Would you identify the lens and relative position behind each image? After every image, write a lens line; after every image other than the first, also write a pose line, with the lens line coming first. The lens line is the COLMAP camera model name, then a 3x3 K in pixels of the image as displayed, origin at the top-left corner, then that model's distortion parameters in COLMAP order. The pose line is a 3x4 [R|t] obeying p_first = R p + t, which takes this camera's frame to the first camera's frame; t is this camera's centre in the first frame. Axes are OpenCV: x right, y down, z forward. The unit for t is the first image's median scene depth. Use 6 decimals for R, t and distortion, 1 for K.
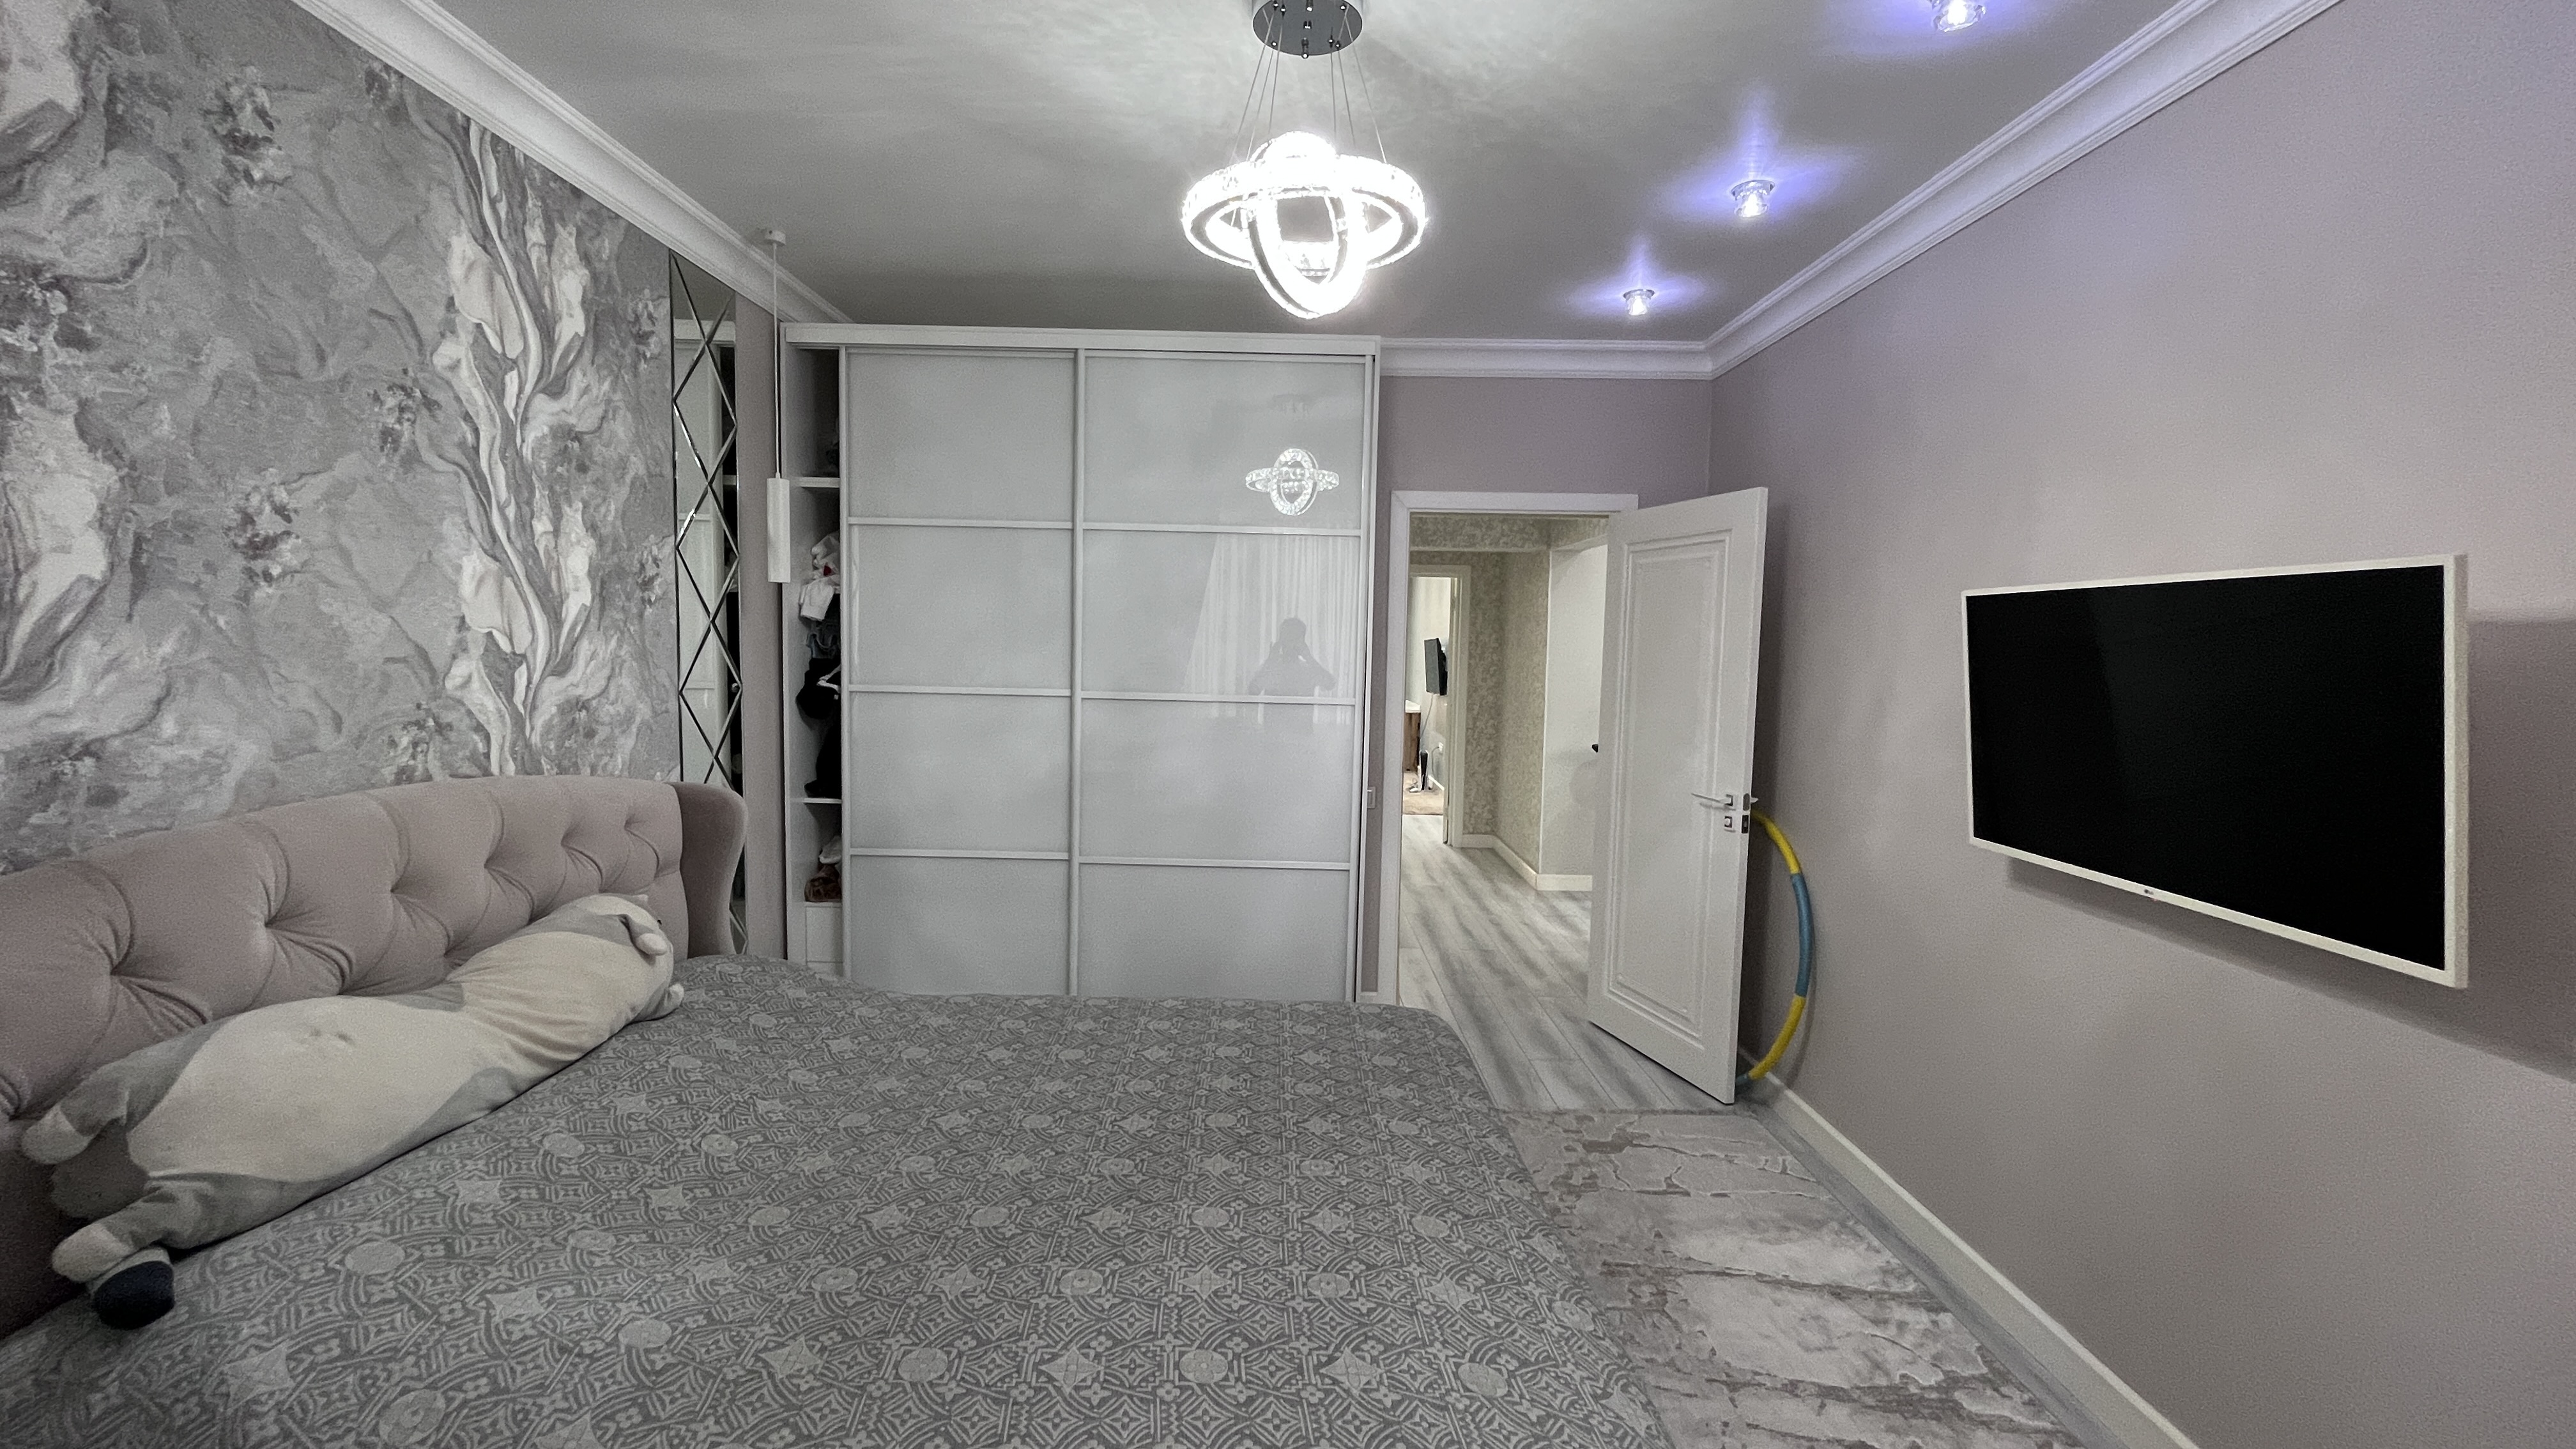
lens RADIAL K [[1009.0, 0, 1272.8], [0, 1009.0, 712.6], [0, 0, 1]] dist [-0.002367, -0.000269]
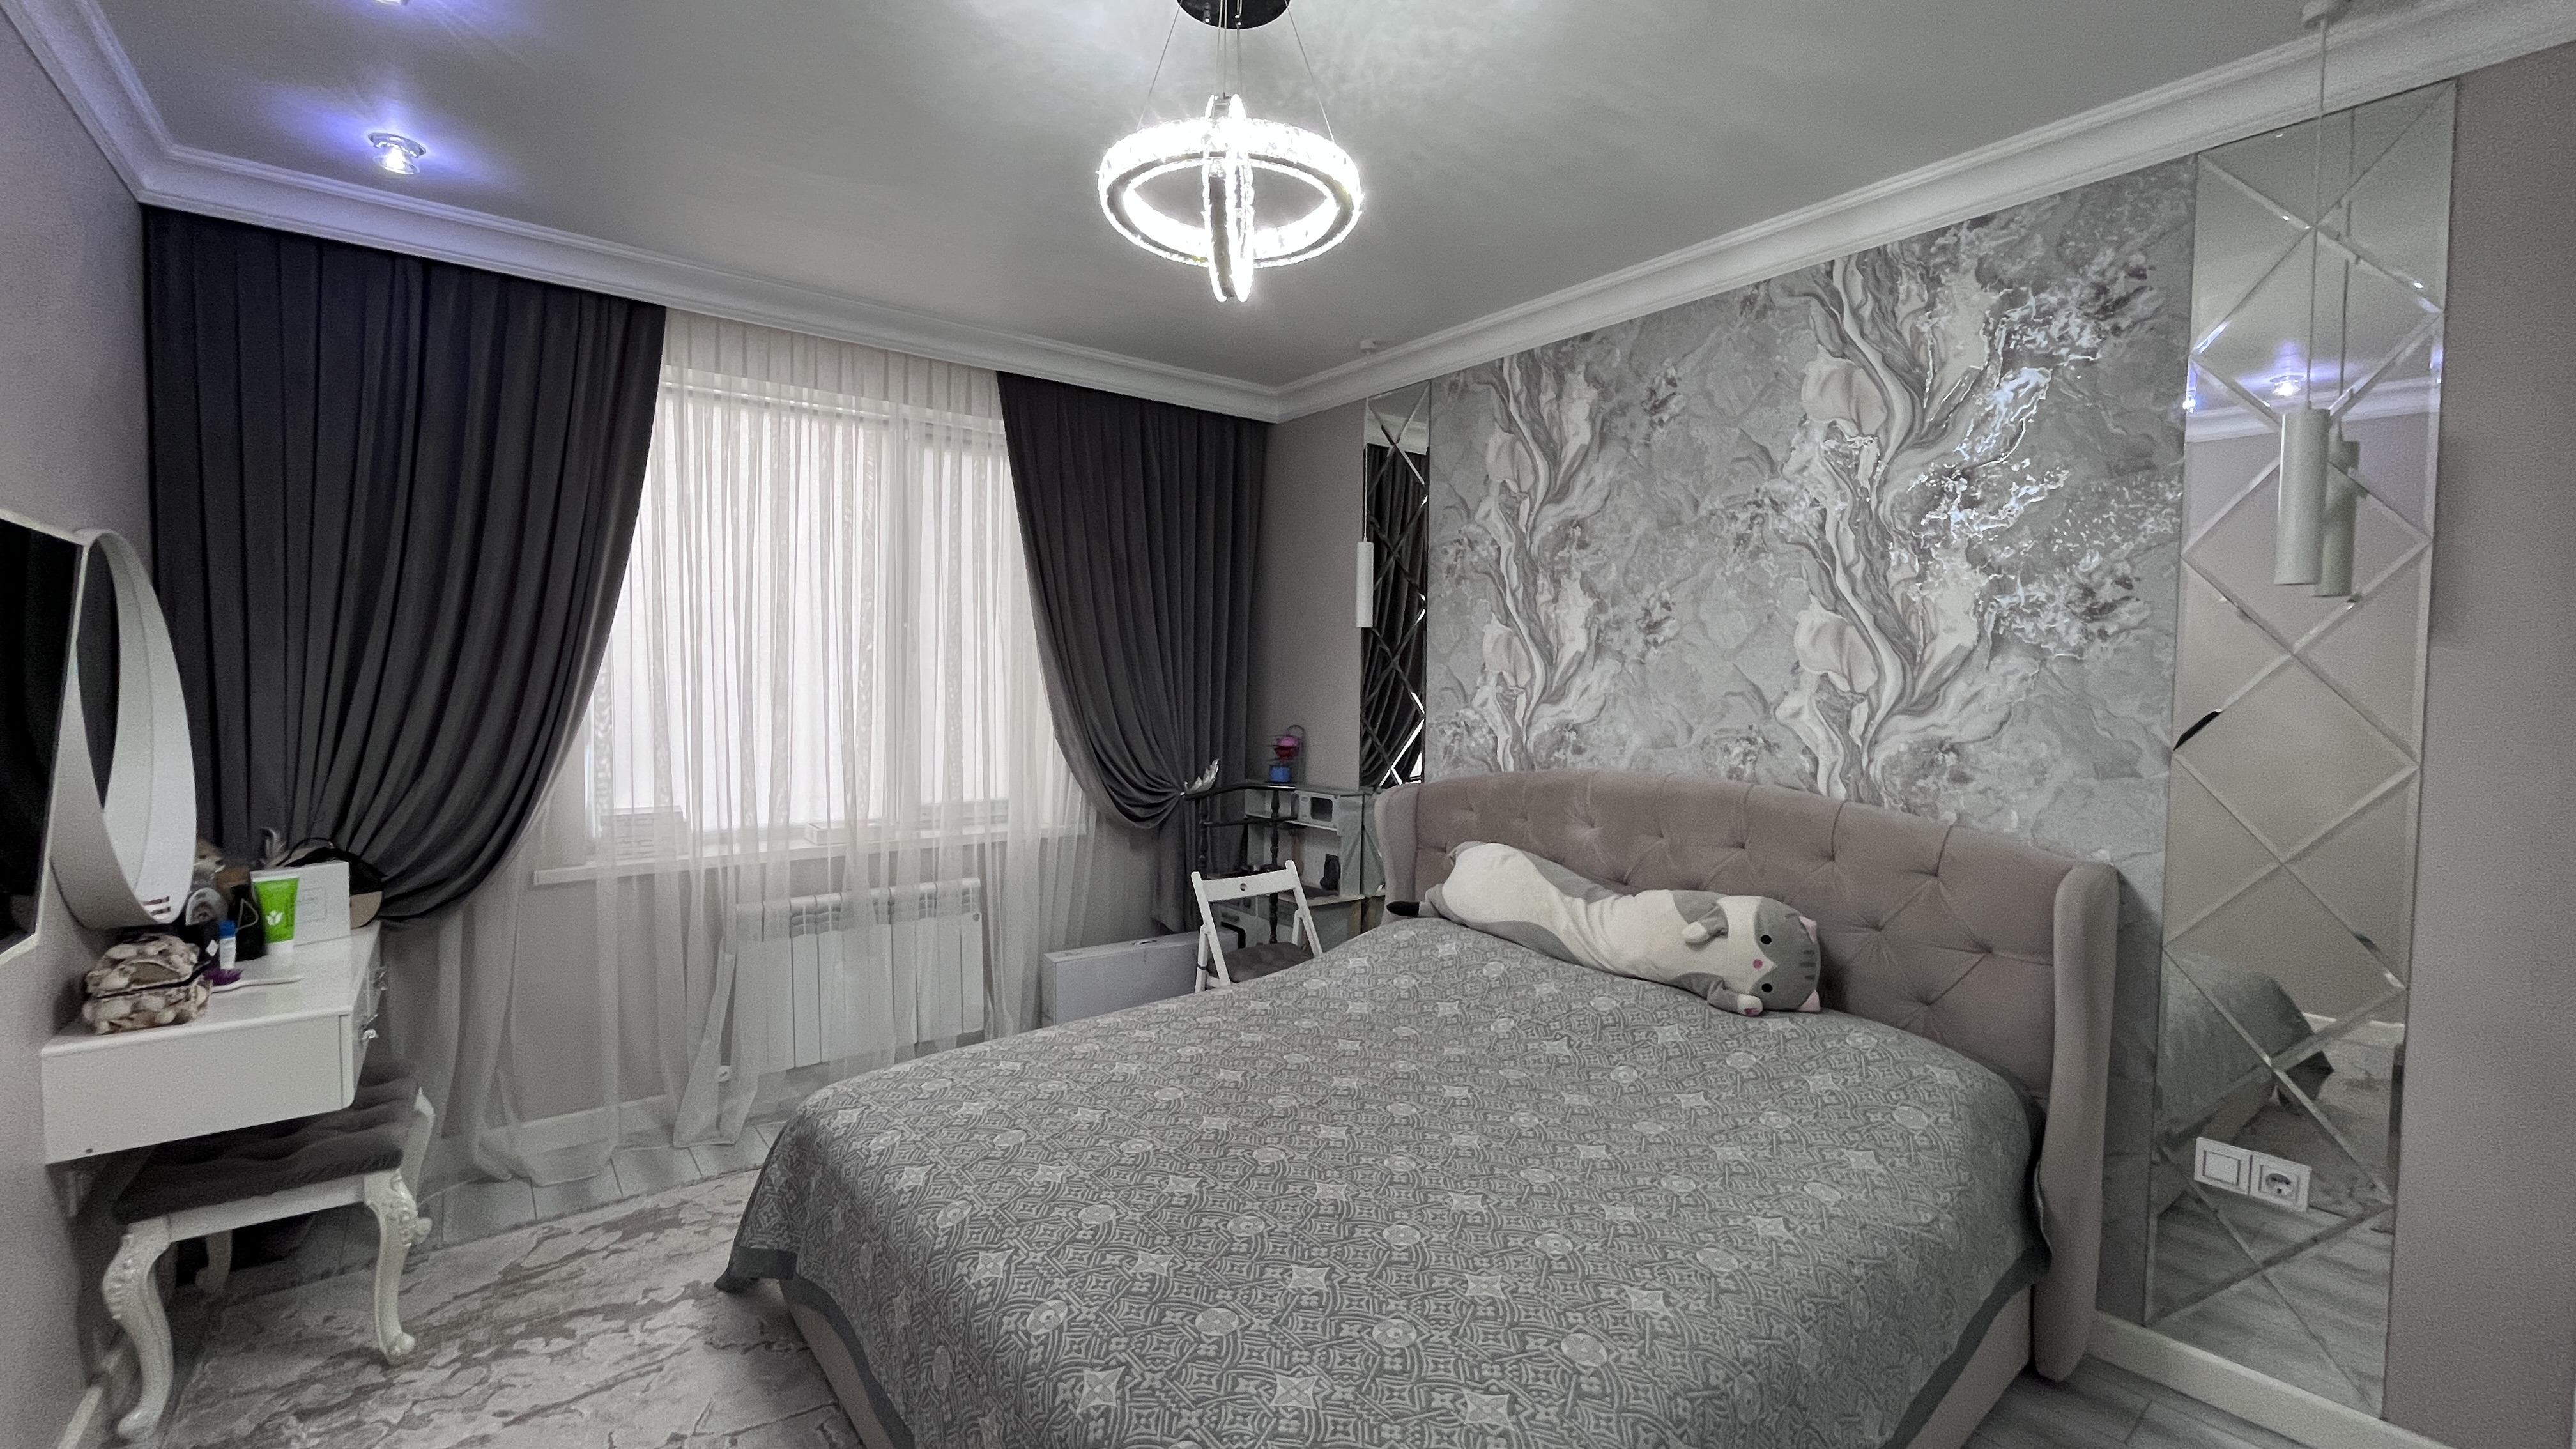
lens RADIAL K [[1050.6, 0, 1293.0], [0, 1050.6, 723.2], [0, 0, 1]] dist [-0.000390, 0.000735]
pose [[-0.772981, -0.007738, -0.634382, 0.562417], [-0.075000, 0.994029, 0.079261, -0.080681], [0.629980, 0.108845, -0.768946, 1.728388]]
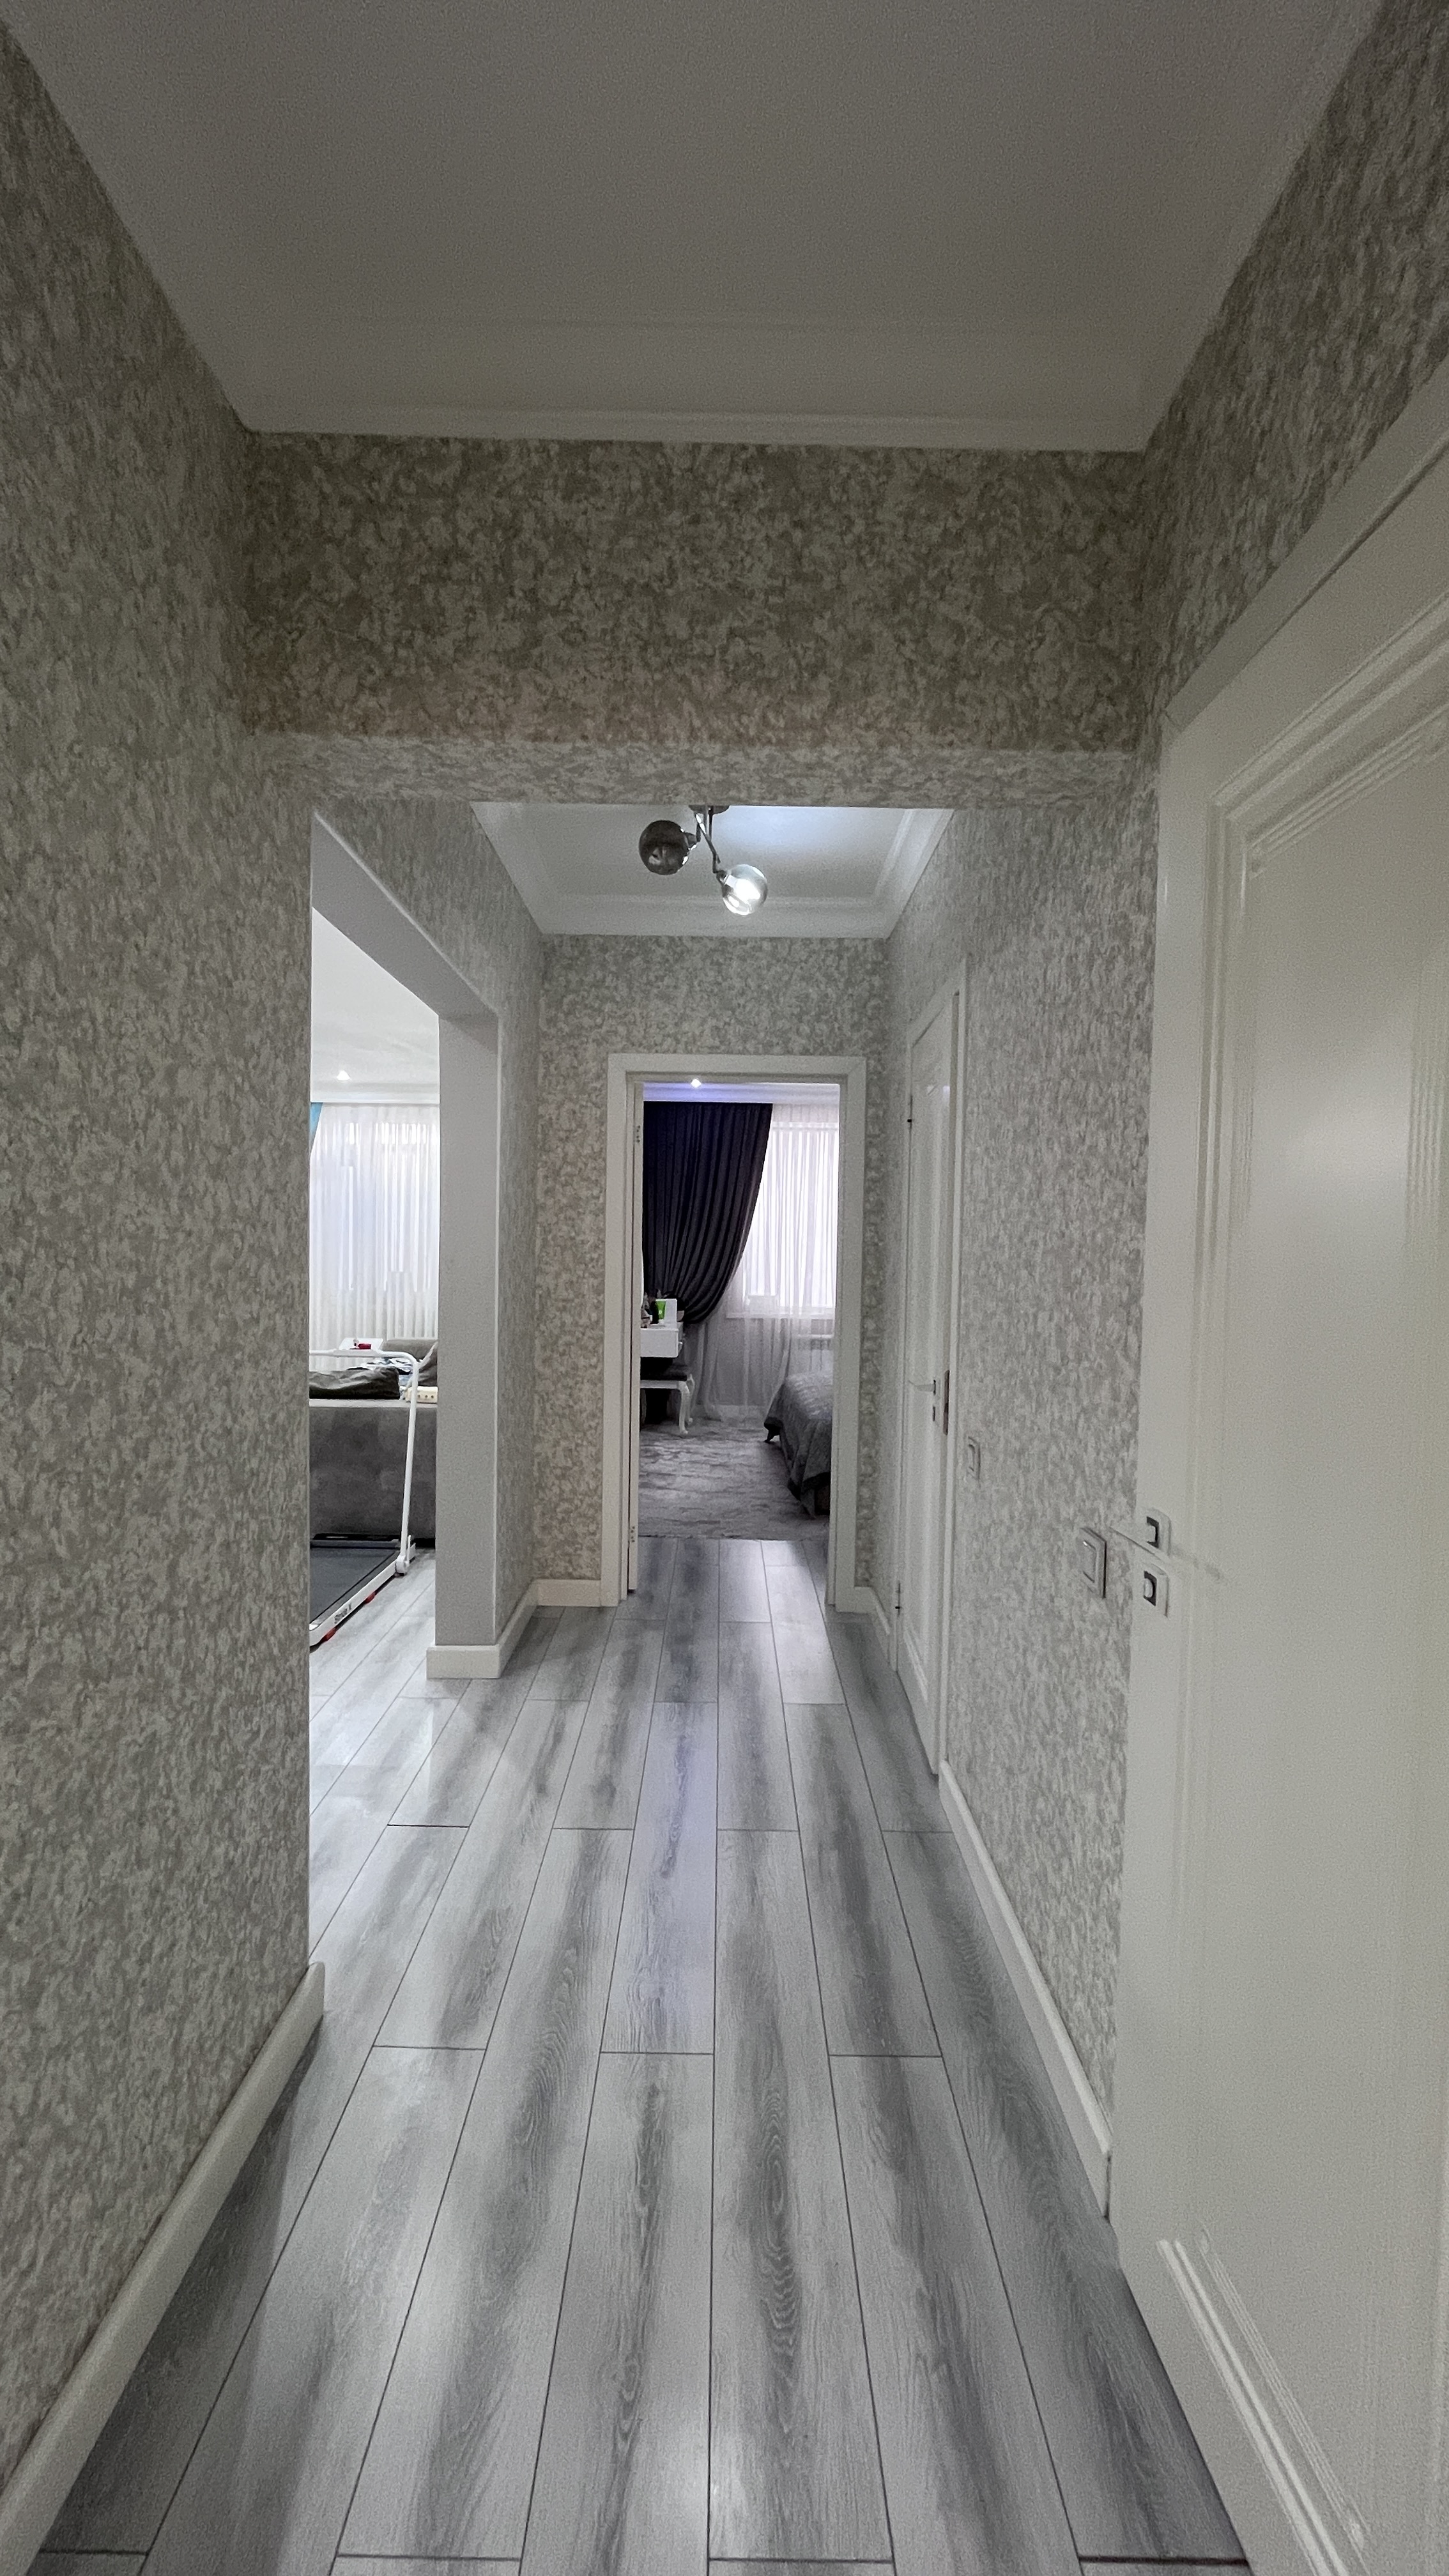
lens RADIAL K [[1050.6, 0, 722.4], [0, 1050.6, 1294.1], [0, 0, 1]] dist [-0.000390, 0.000735]
pose [[-0.999137, -0.040173, -0.010522, 0.507213], [-0.041090, 0.993052, 0.110269, -0.202015], [0.006019, 0.110607, -0.993846, 4.047548]]
